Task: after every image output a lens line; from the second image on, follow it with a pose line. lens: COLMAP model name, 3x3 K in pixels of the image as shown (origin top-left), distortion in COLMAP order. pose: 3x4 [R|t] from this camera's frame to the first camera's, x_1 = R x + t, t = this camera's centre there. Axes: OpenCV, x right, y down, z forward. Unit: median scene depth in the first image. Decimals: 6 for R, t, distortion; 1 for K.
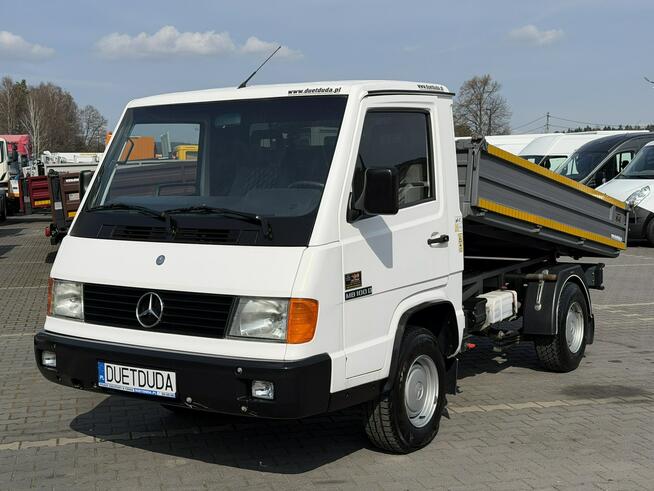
lens RADIAL K [[903.8, 0, 331.6], [0, 903.8, 246.3], [0, 0, 1]] dist [0.203788, -0.430895]
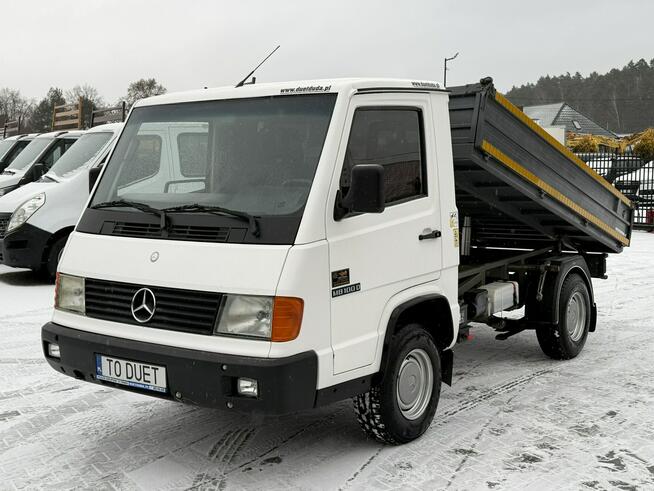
lens RADIAL K [[812.4, 0, 327.5], [0, 812.4, 245.9], [0, 0, 1]] dist [0.203496, -0.463684]
pose [[0.998492, 0.000859, -0.054886, 0.053574], [0.000263, 0.999791, 0.020441, -0.014832], [0.054892, -0.020425, 0.998283, 0.086109]]
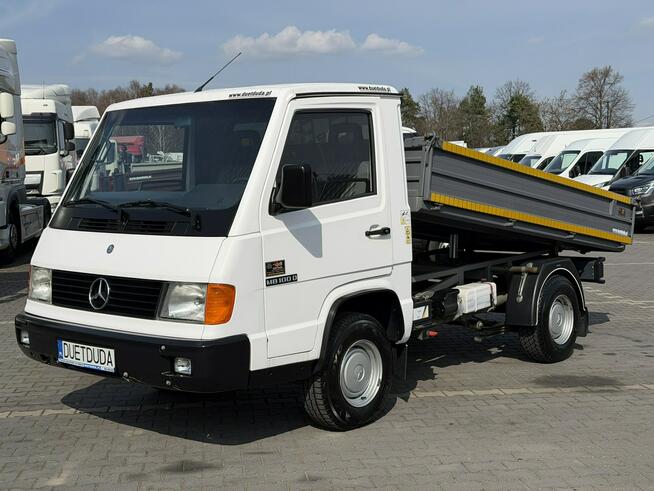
lens RADIAL K [[903.8, 0, 331.6], [0, 903.8, 246.3], [0, 0, 1]] dist [0.203788, -0.430895]
pose [[0.991563, 0.004101, -0.129560, 0.210861], [-0.003676, 0.999987, 0.003523, 0.006519], [0.129572, -0.003017, 0.991565, -0.064677]]
